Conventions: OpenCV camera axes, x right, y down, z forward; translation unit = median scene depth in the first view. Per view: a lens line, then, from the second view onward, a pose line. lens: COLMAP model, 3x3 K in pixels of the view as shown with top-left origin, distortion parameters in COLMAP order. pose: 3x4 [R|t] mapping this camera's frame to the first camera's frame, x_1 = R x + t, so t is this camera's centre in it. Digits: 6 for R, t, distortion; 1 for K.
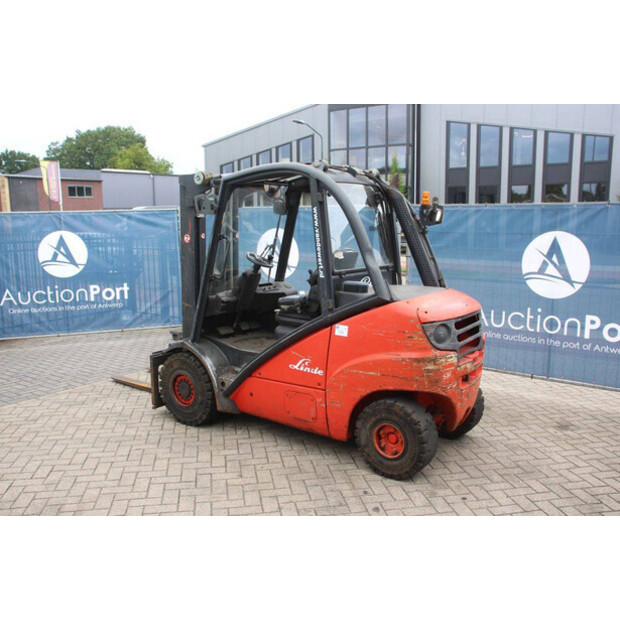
lens RADIAL K [[580.7, 0, 293.4], [0, 580.7, 310.8], [0, 0, 1]] dist [-0.093135, 0.009868]
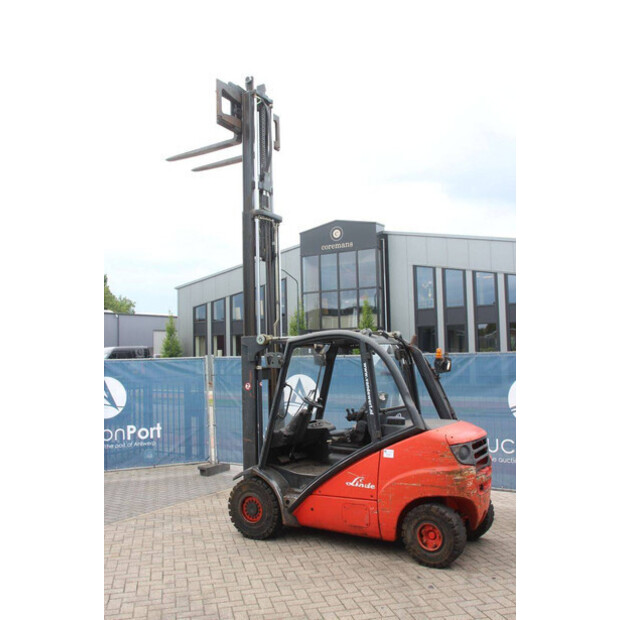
lens RADIAL K [[604.6, 0, 295.7], [0, 604.6, 310.5], [0, 0, 1]] dist [-0.140582, 0.263300]
pose [[0.997445, -0.006898, 0.071107, -0.182771], [0.023183, 0.972717, -0.230832, 0.021452], [-0.067575, 0.231891, 0.970392, -0.327279]]
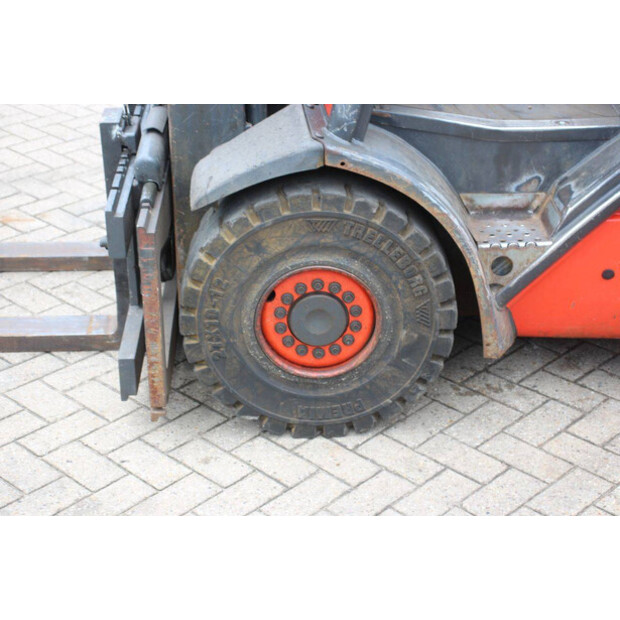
lens RADIAL K [[1221.9, 0, 310.0], [0, 1221.9, 310.0], [0, 0, 1]] dist [0.211395, -0.014243]
pose [[0.793246, -0.285894, 0.537611, -0.493429], [0.096781, 0.930894, 0.352236, -0.068240], [-0.601161, -0.227380, 0.766097, 0.562843]]
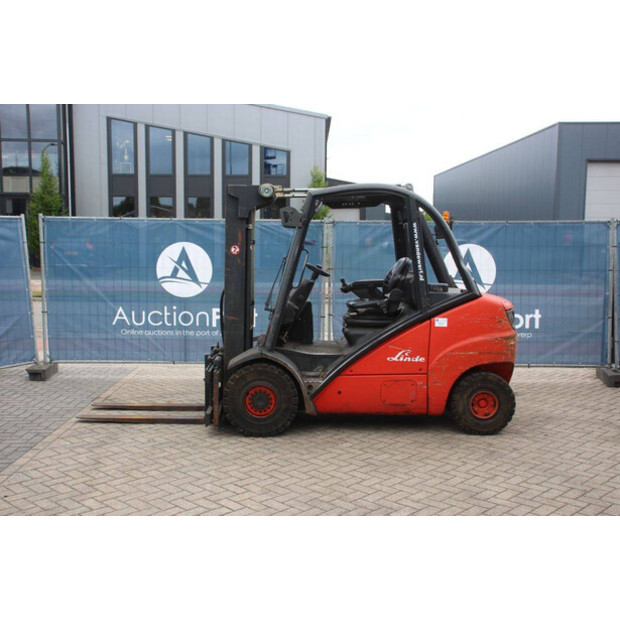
lens RADIAL K [[724.4, 0, 310.0], [0, 724.4, 310.0], [0, 0, 1]] dist [-0.005248, 0.010368]
pose [[0.799247, -0.048652, 0.599030, -0.852457], [0.081369, 0.996301, -0.027648, 0.022068], [-0.595469, 0.070840, 0.800249, -0.057101]]
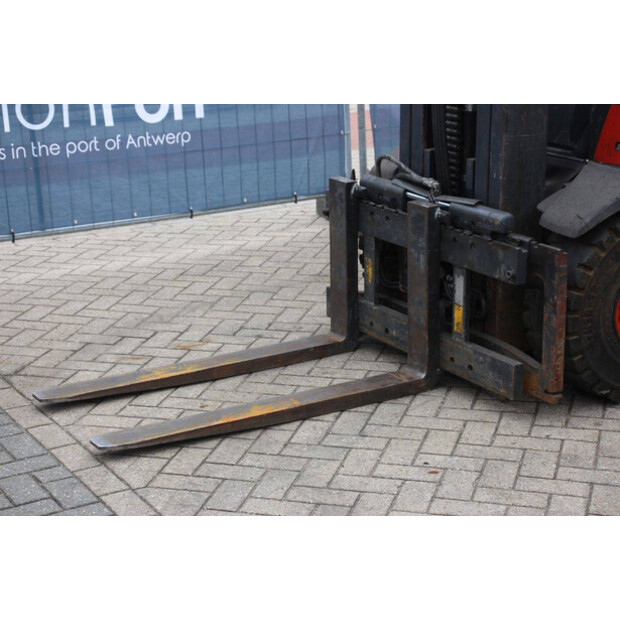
lens RADIAL K [[1412.7, 0, 310.0], [0, 1412.7, 310.0], [0, 0, 1]] dist [0.268800, 0.284923]
pose [[0.388875, -0.274836, 0.879341, -1.090745], [0.157119, 0.960269, 0.230646, -0.111369], [-0.907794, 0.048469, 0.416606, 0.801461]]
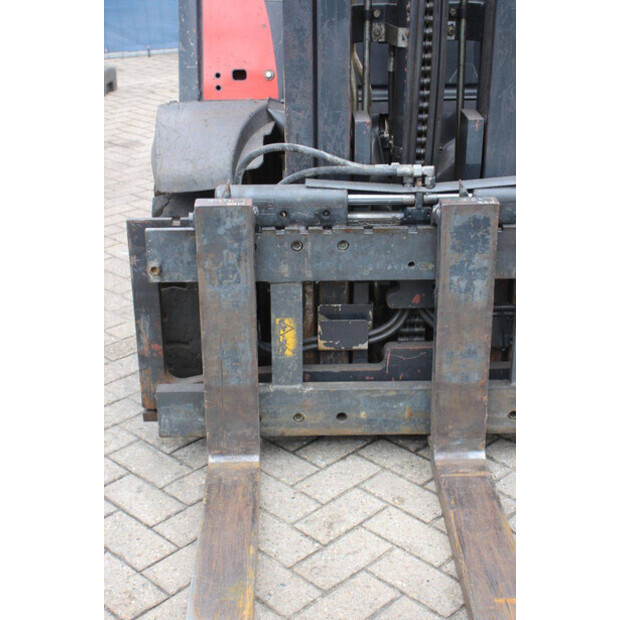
lens RADIAL K [[984.9, 0, 317.0], [0, 984.9, 310.0], [0, 0, 1]] dist [0.124758, 0.021776]
pose [[-0.610104, -0.305393, 0.731101, -0.482893], [0.117770, 0.877529, 0.464837, -0.107714], [-0.783520, 0.369700, -0.499418, 1.396023]]
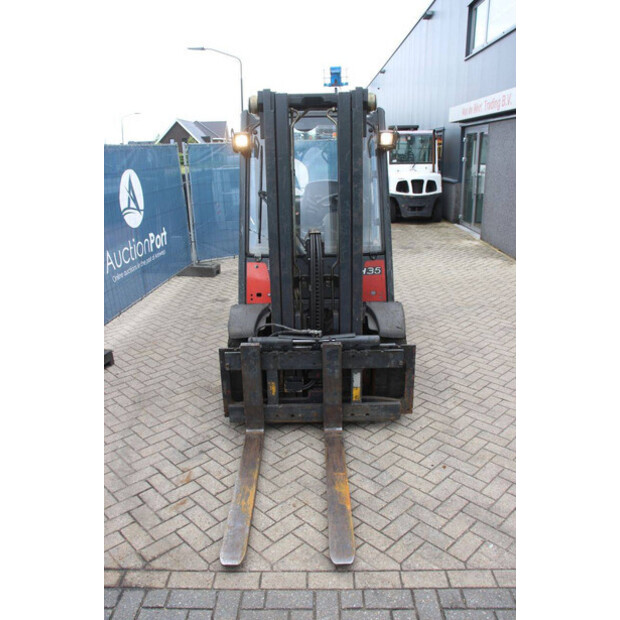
lens RADIAL K [[511.3, 0, 310.0], [0, 511.3, 310.0], [0, 0, 1]] dist [-0.156246, 0.126291]
pose [[-0.591888, -0.228453, 0.772967, -0.673129], [0.134270, 0.917646, 0.374029, -0.228440], [-0.794758, 0.325170, -0.512469, 1.458467]]
